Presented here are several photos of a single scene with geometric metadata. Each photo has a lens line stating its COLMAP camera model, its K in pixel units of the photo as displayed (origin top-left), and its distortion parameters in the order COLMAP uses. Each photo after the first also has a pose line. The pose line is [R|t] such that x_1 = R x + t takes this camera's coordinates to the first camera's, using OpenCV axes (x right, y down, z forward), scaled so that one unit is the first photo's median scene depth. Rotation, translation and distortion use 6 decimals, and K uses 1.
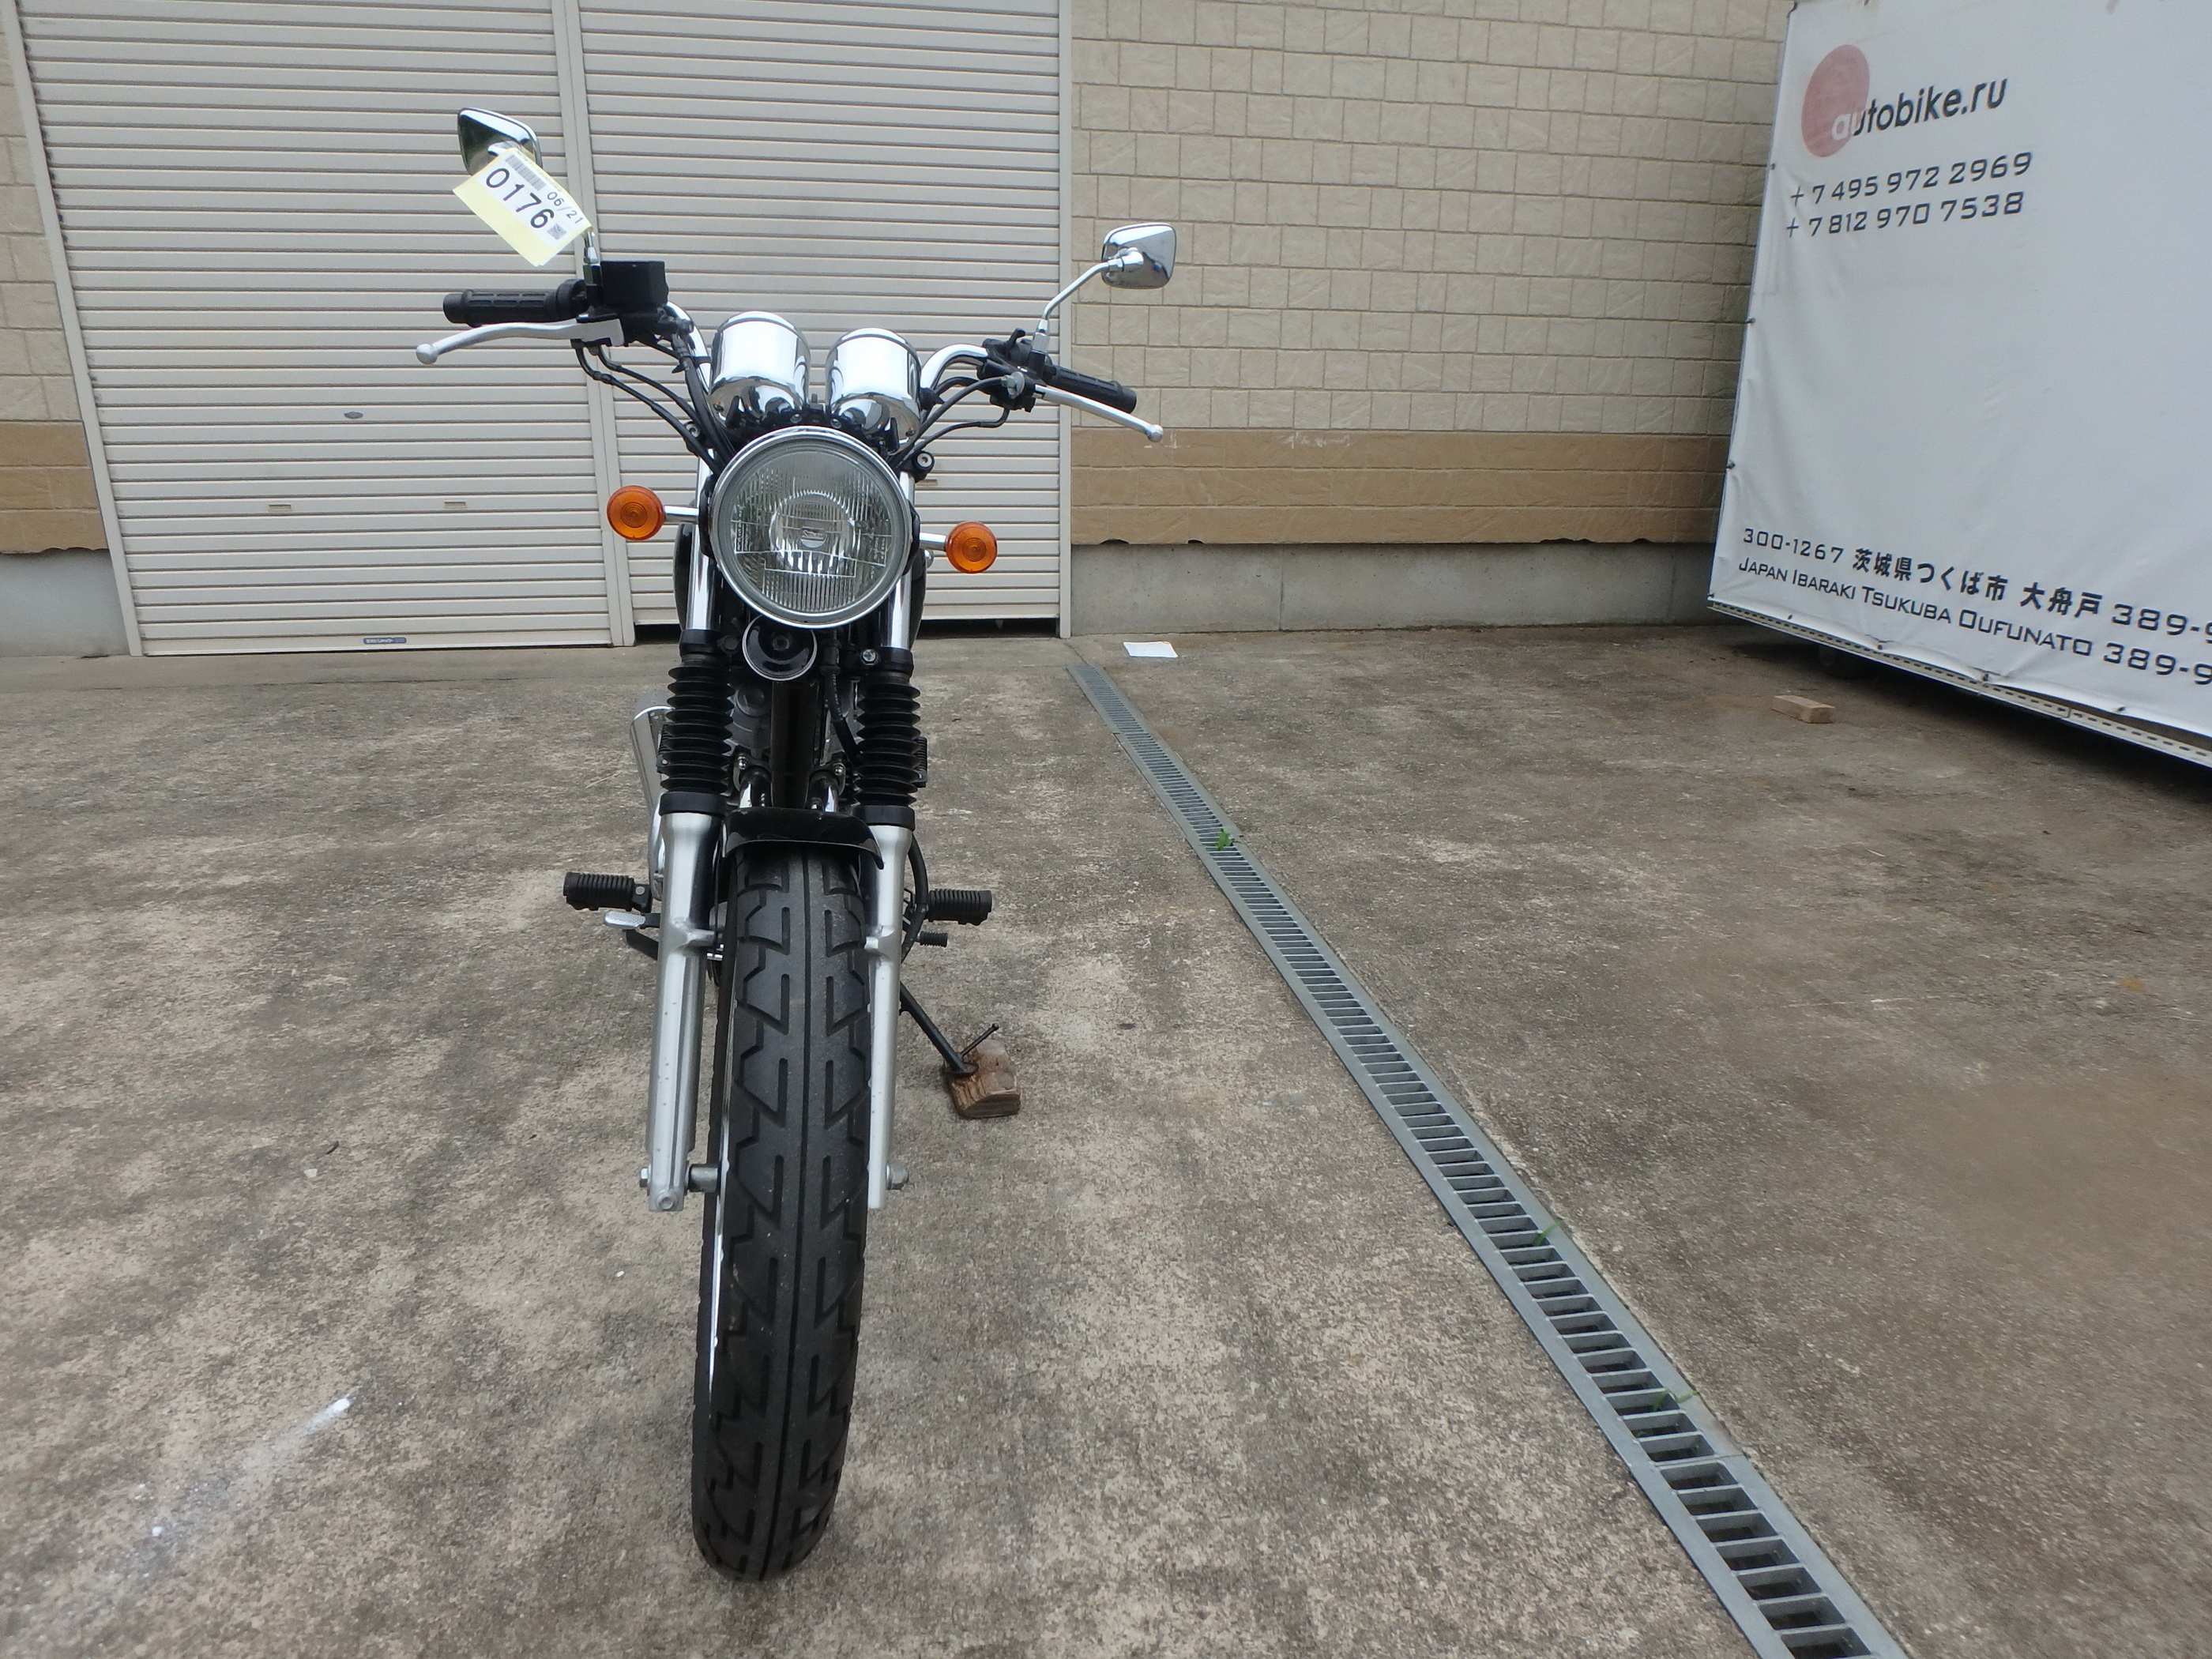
lens RADIAL K [[1378.2, 0, 1128.3], [0, 1378.2, 841.5], [0, 0, 1]] dist [-0.032818, 0.011224]
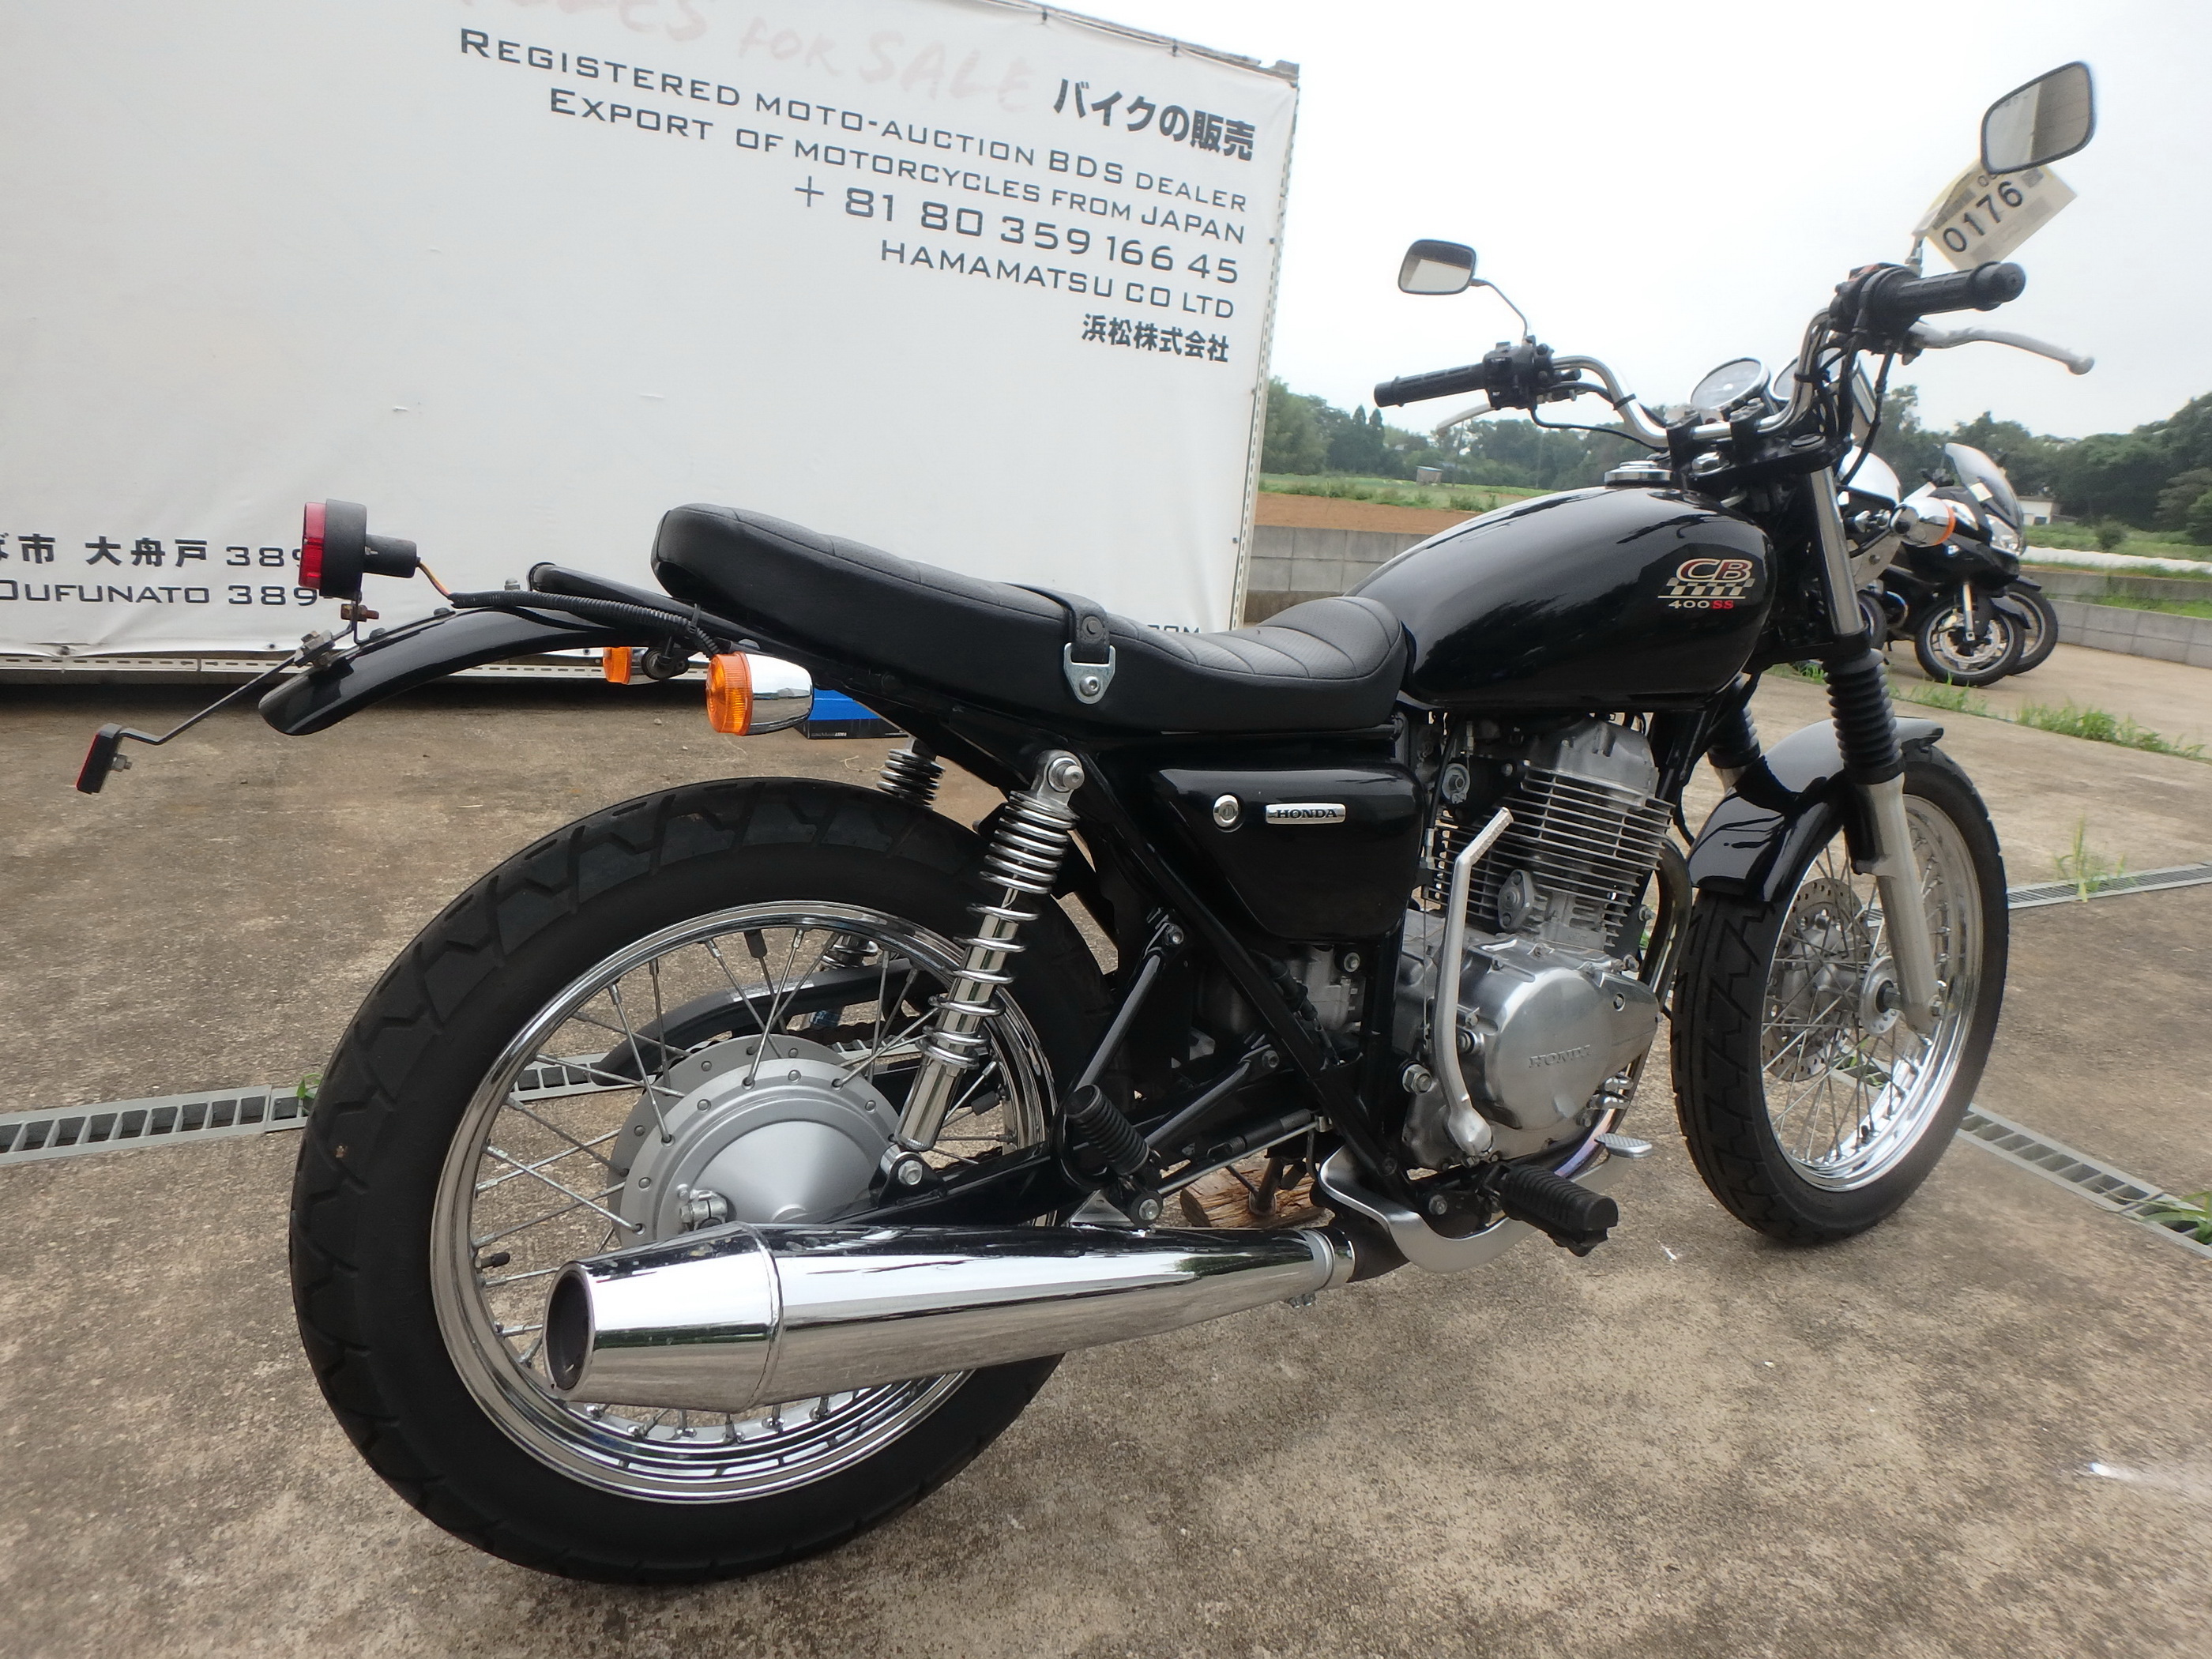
lens RADIAL K [[1378.2, 0, 1123.9], [0, 1378.2, 814.7], [0, 0, 1]] dist [-0.032818, 0.011224]
pose [[-0.279855, -0.278976, 0.918615, -0.411087], [0.231631, 0.908960, 0.346610, -0.181448], [-0.931680, 0.309780, -0.189758, 0.609114]]
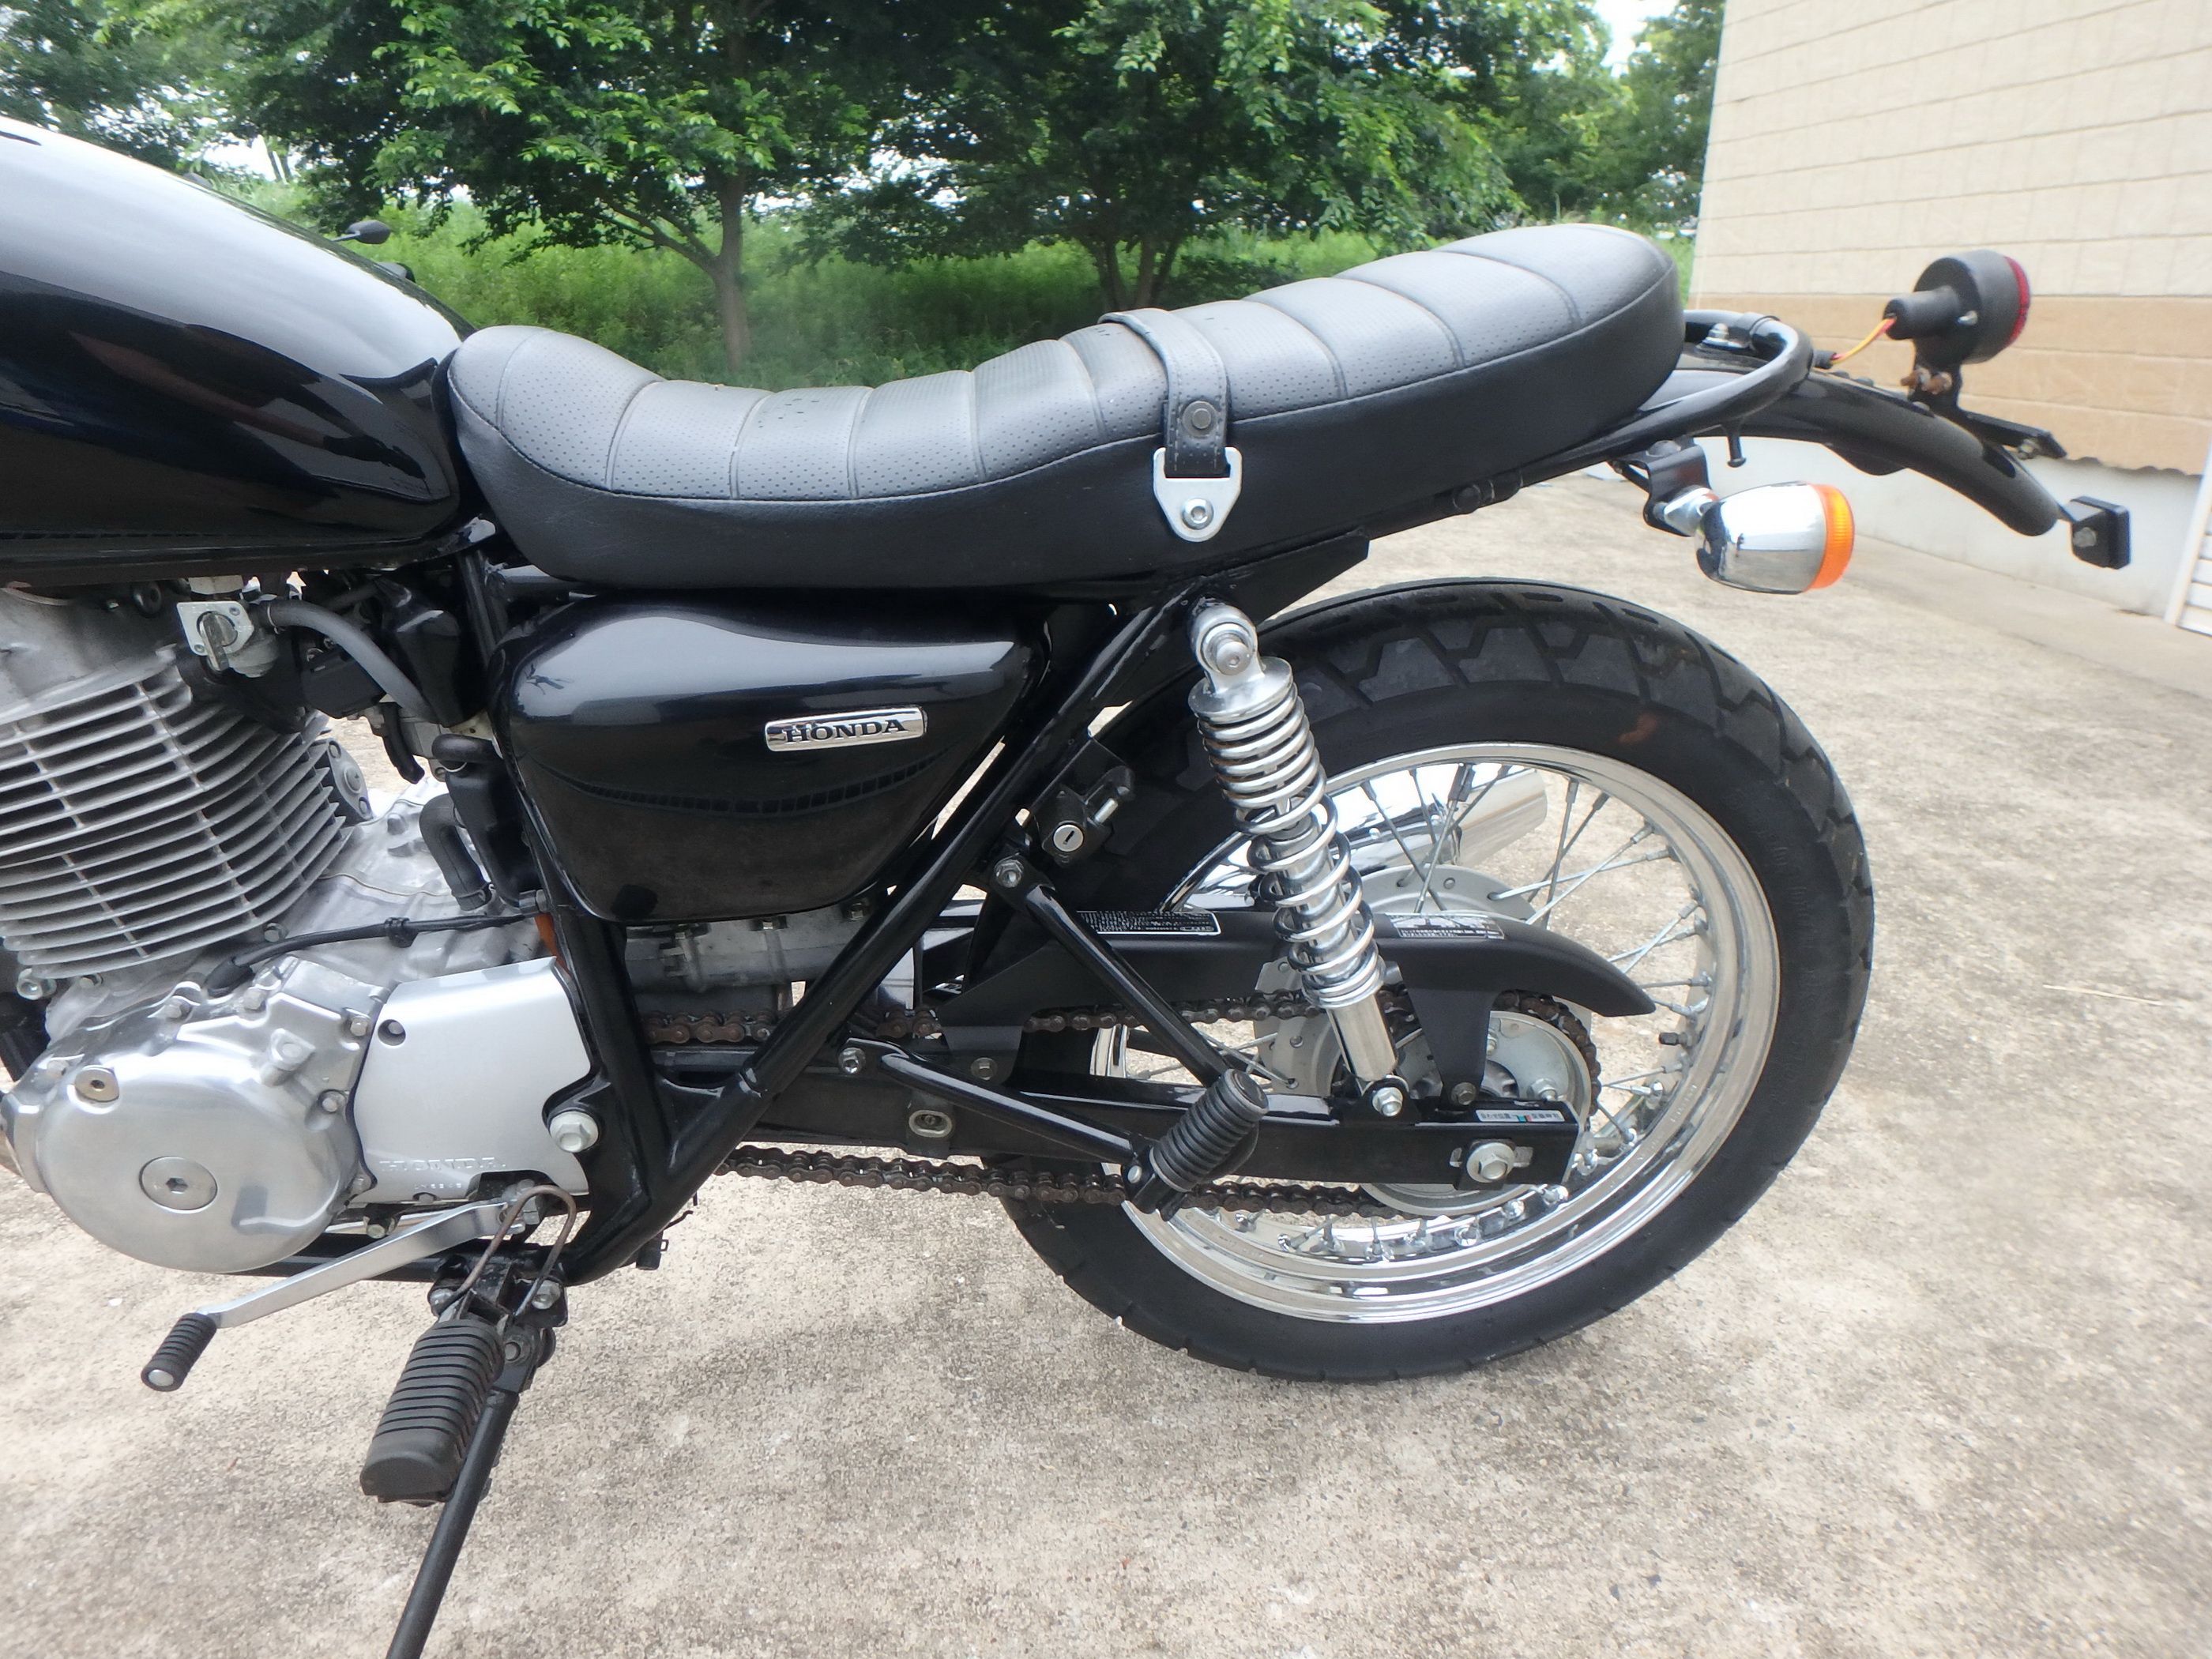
lens RADIAL K [[1378.2, 0, 1107.3], [0, 1378.2, 819.2], [0, 0, 1]] dist [-0.032818, 0.011224]
pose [[-0.092825, 0.334647, -0.937760, 0.067957], [-0.323845, 0.880471, 0.346259, -0.134097], [0.941546, 0.335830, 0.026644, 0.576563]]
